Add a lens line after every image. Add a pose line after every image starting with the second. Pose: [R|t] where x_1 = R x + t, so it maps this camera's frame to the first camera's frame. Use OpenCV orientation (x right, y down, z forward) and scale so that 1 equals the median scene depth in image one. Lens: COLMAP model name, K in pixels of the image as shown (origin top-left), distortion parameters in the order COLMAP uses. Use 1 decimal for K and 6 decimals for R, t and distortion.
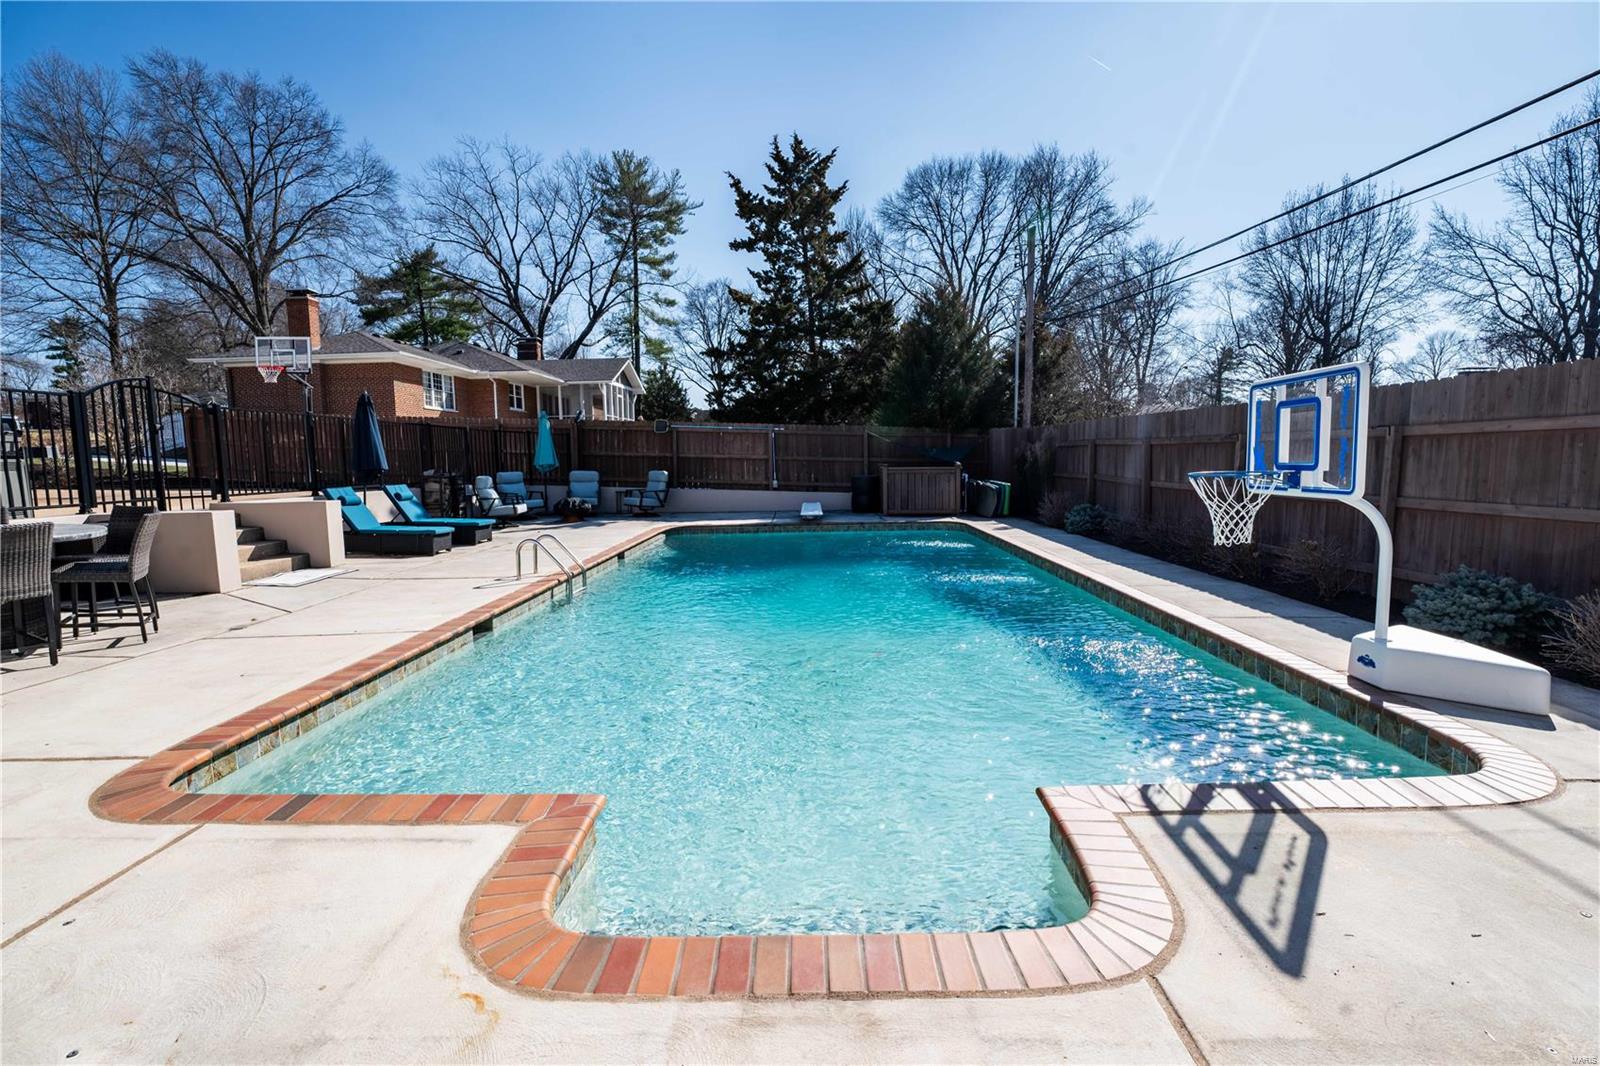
lens RADIAL K [[730.7, 0, 814.0], [0, 730.7, 541.6], [0, 0, 1]] dist [-0.040338, 0.006194]
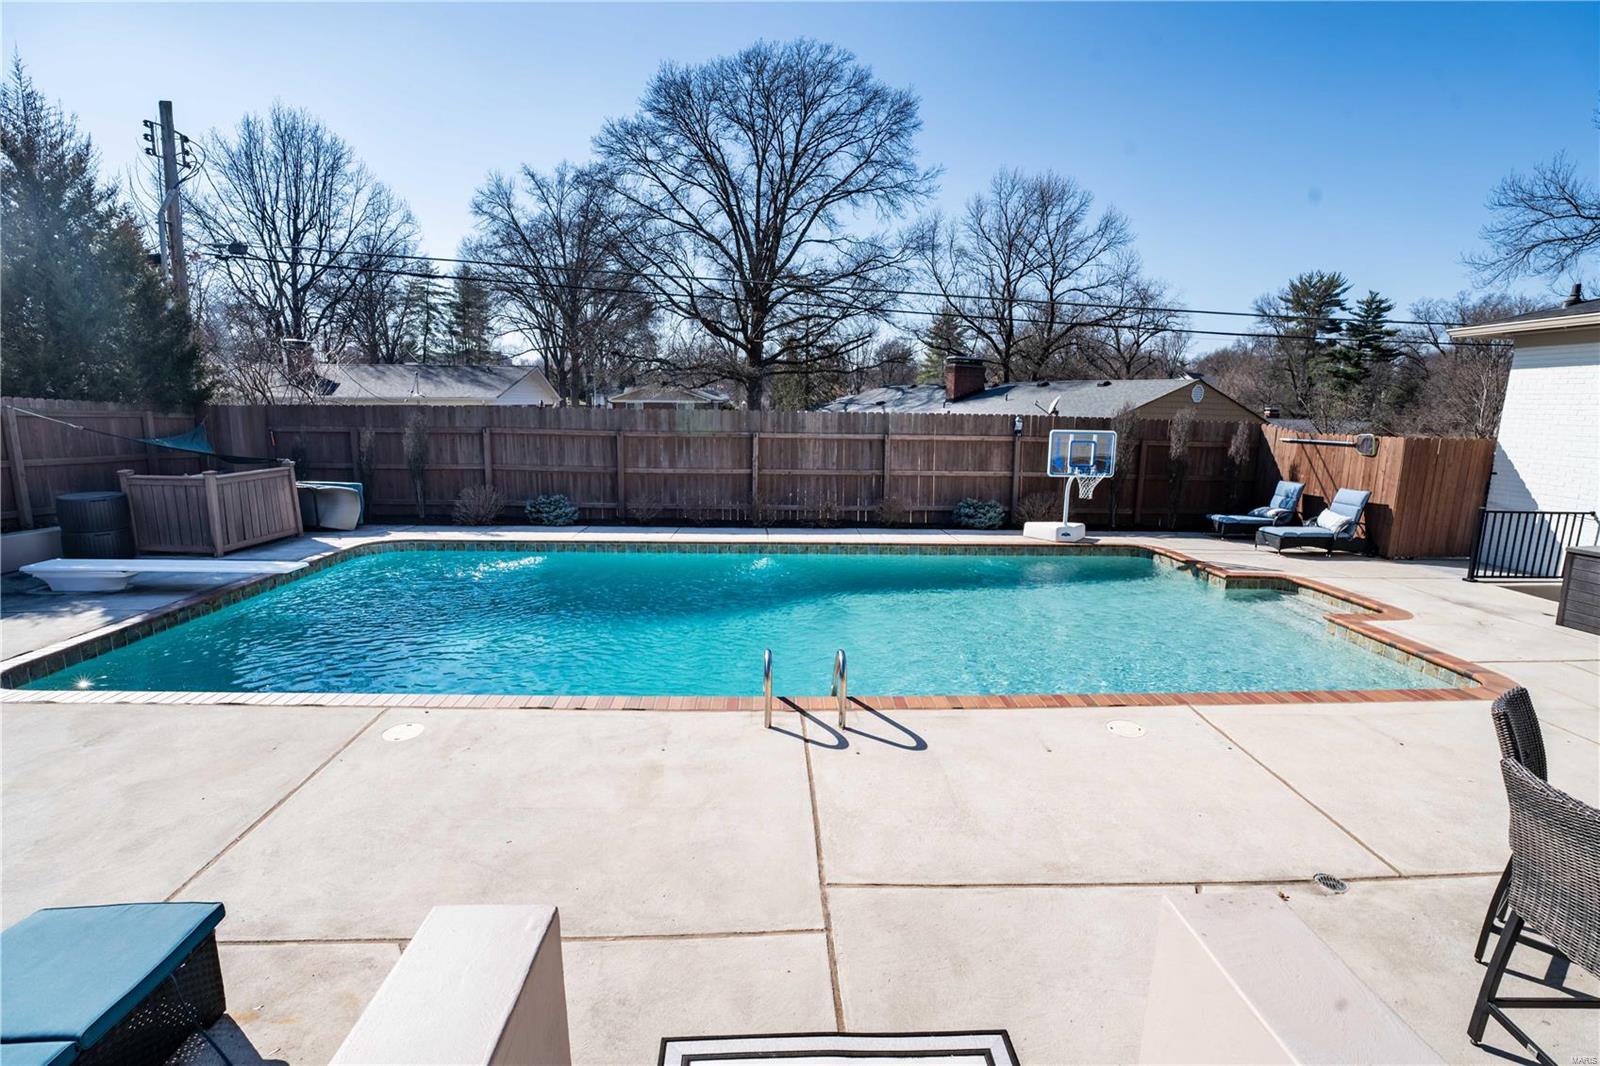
lens RADIAL K [[730.7, 0, 812.5], [0, 730.7, 530.8], [0, 0, 1]] dist [-0.040338, 0.006194]
pose [[-0.041467, -0.154646, 0.987099, -0.394258], [0.100105, 0.982335, 0.158105, -0.077815], [-0.994112, 0.105369, -0.025253, 0.412896]]
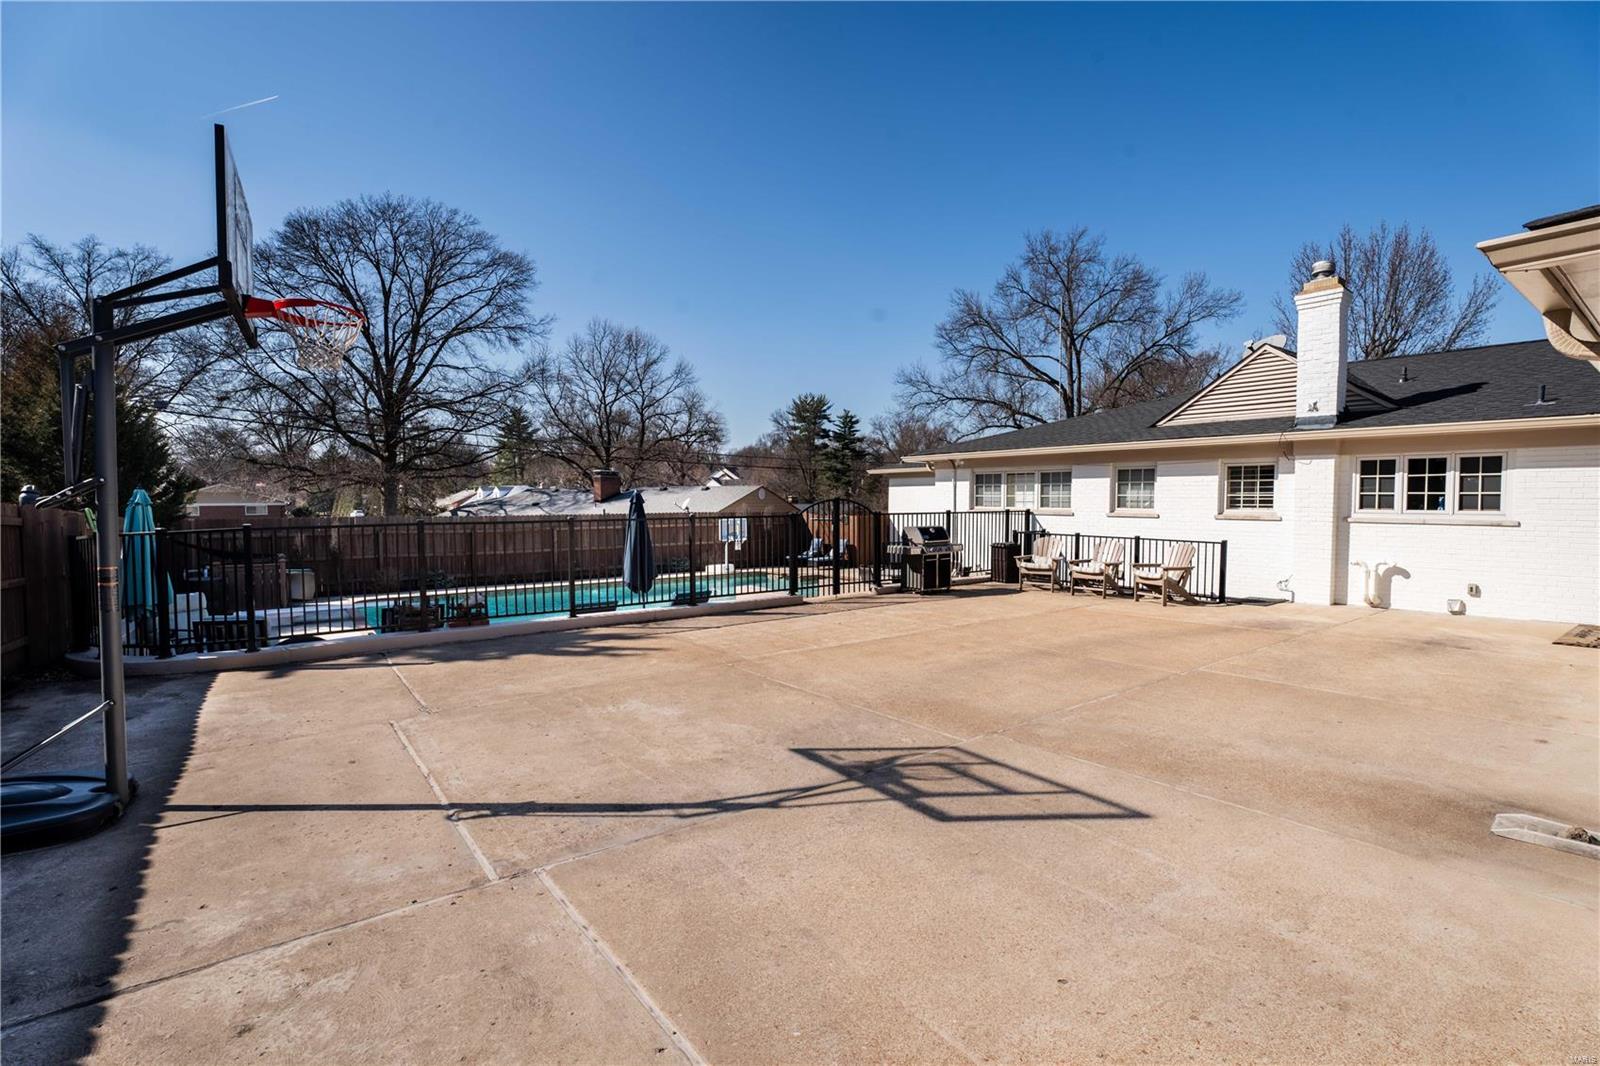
lens RADIAL K [[730.7, 0, 802.8], [0, 730.7, 519.9], [0, 0, 1]] dist [-0.040338, 0.006194]
pose [[-0.584349, -0.005559, 0.811483, -0.859710], [0.107611, 0.990615, 0.084276, -0.129680], [-0.804336, 0.136571, -0.578267, 0.769845]]
